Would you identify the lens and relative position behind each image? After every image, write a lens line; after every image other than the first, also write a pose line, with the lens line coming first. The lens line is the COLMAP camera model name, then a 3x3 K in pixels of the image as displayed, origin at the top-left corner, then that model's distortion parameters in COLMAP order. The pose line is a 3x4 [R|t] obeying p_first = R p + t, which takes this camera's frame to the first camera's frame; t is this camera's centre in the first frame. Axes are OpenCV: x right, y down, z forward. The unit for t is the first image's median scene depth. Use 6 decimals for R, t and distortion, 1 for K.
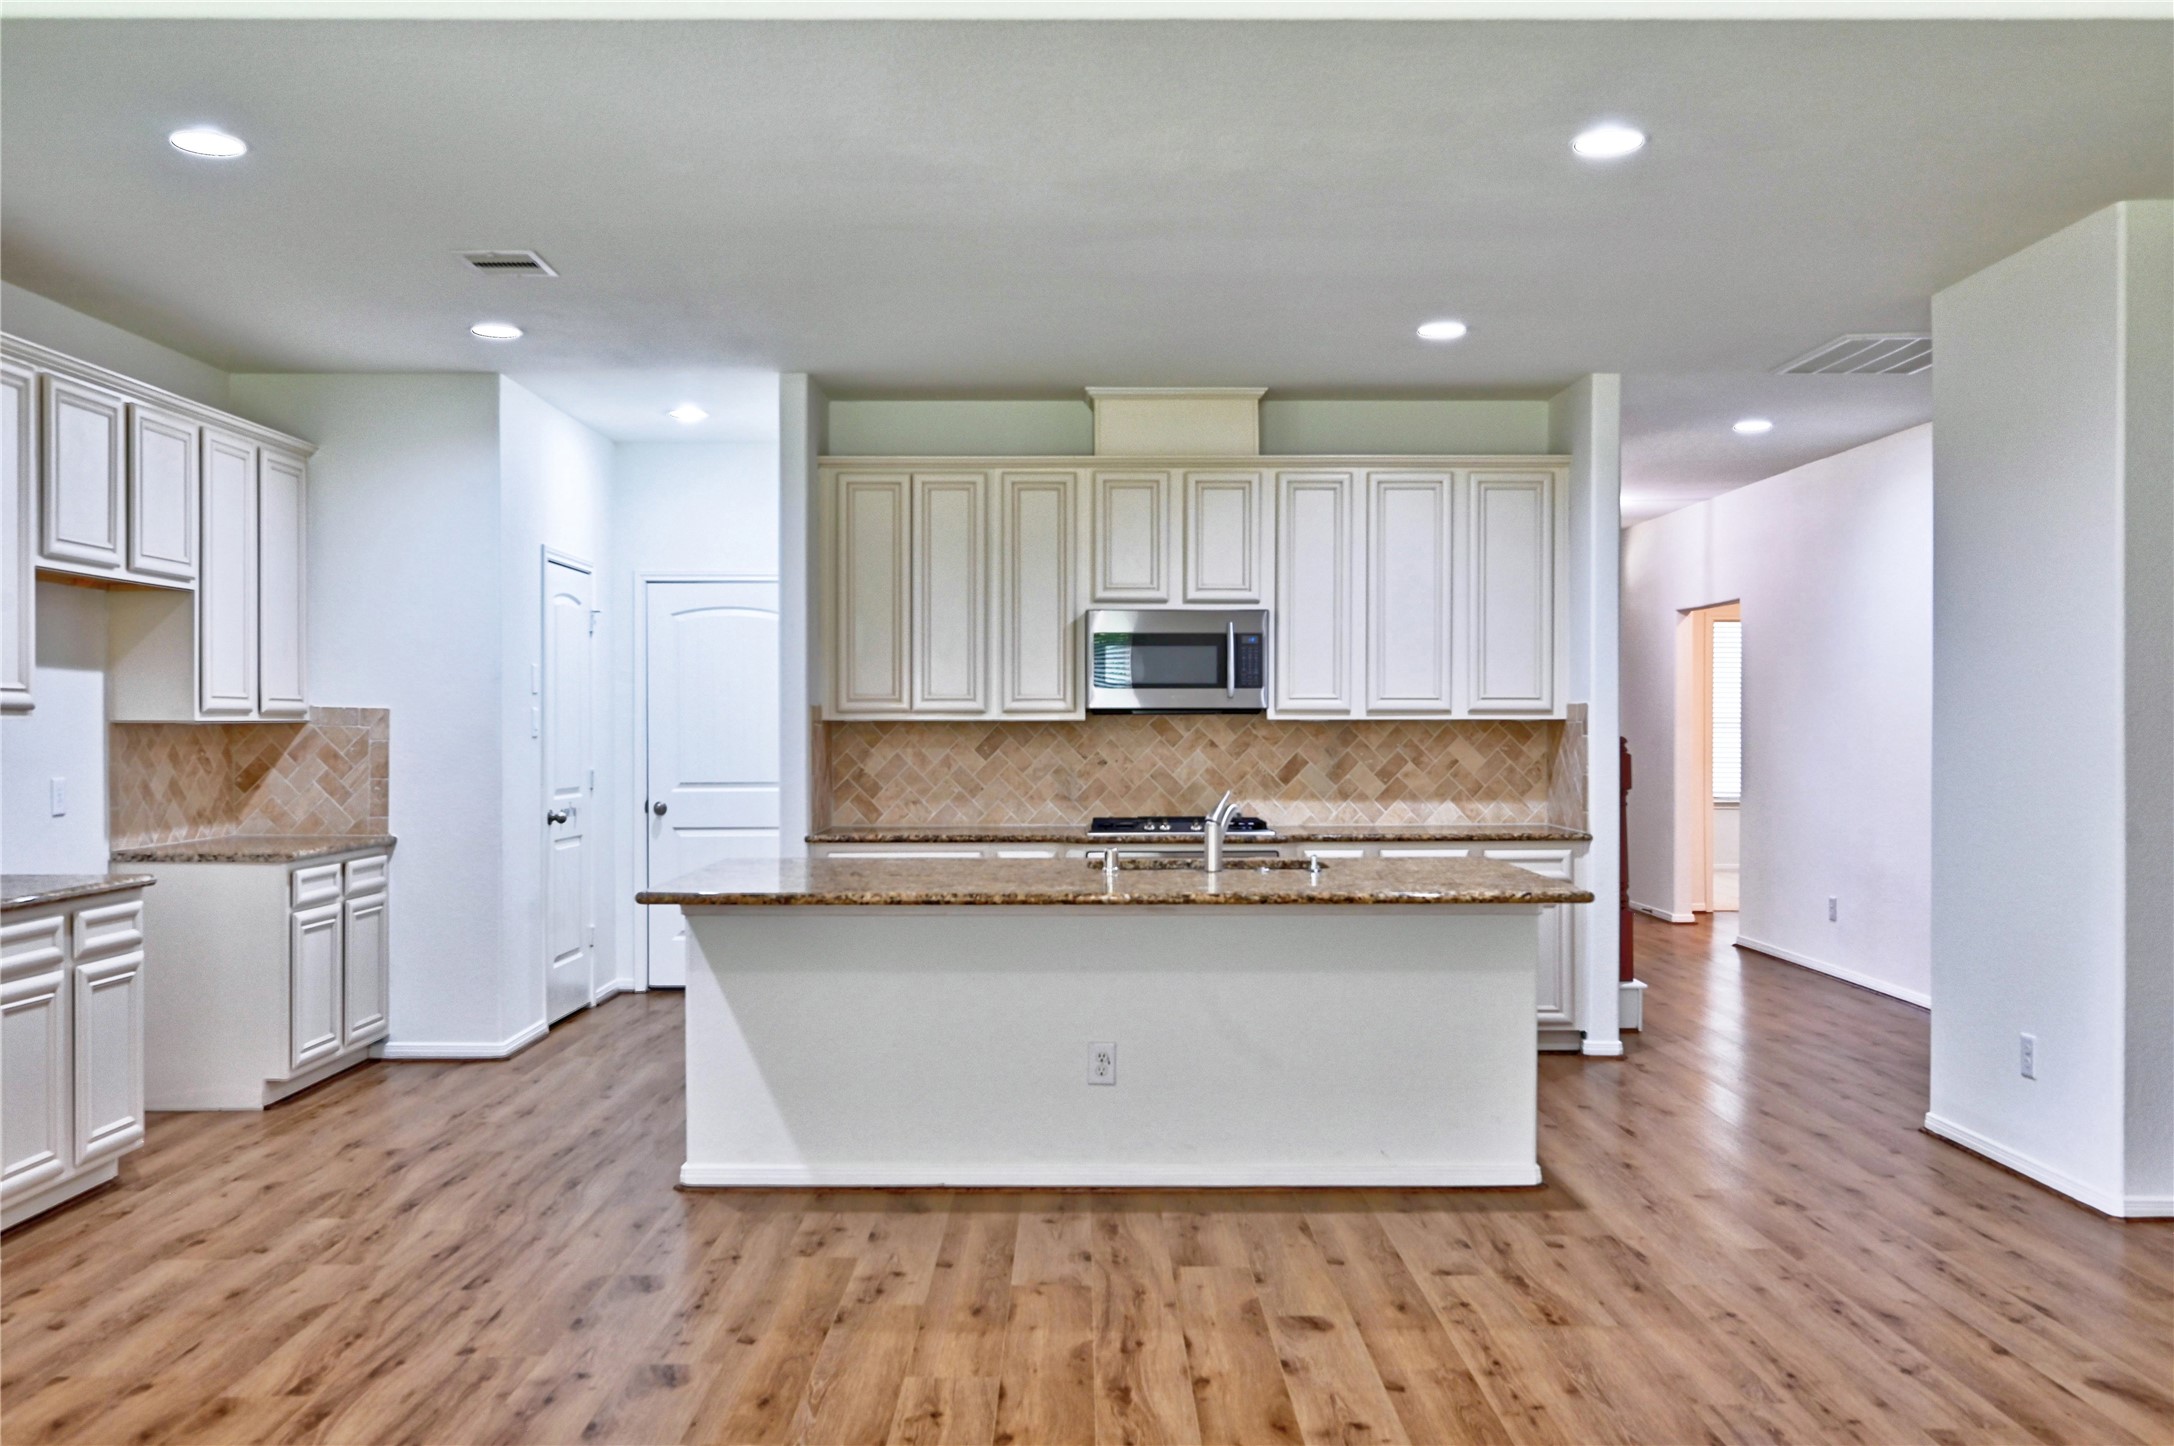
lens RADIAL K [[1870.9, 0, 1097.0], [0, 1870.9, 712.5], [0, 0, 1]] dist [-0.009569, 0.001661]
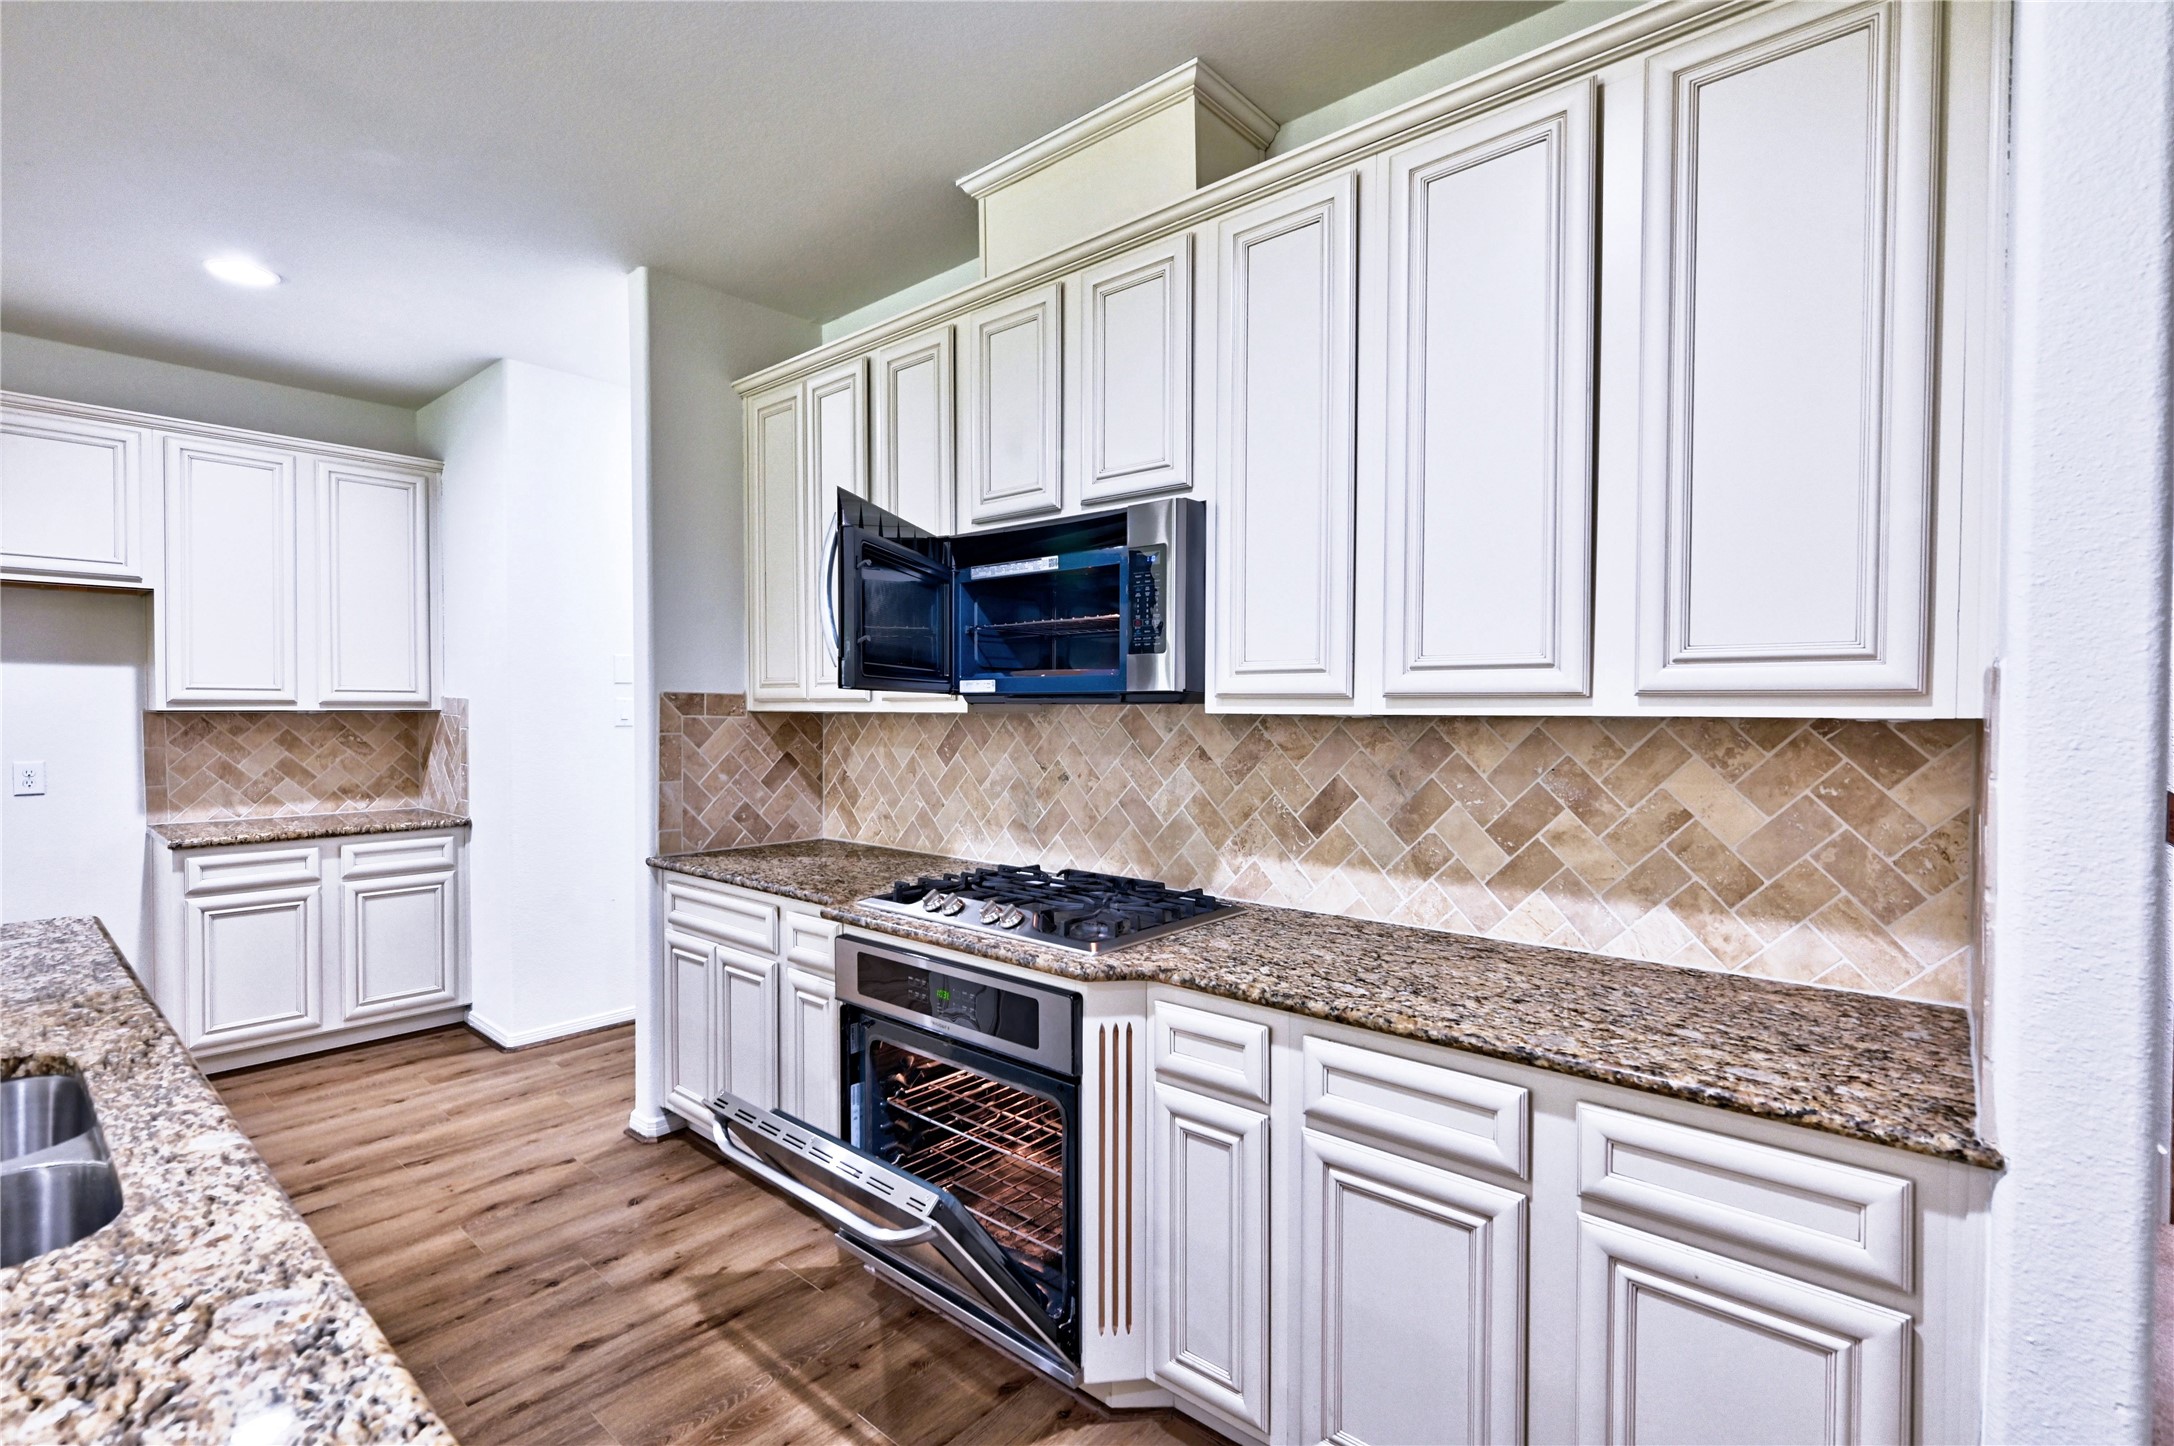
lens RADIAL K [[999.7, 0, 1086.9], [0, 999.7, 723.2], [0, 0, 1]] dist [0.002082, 0.000305]
pose [[0.745870, 0.012496, -0.665974, 0.287768], [0.001261, 0.999796, 0.020171, 0.000892], [0.666090, -0.015885, 0.745702, 0.886903]]
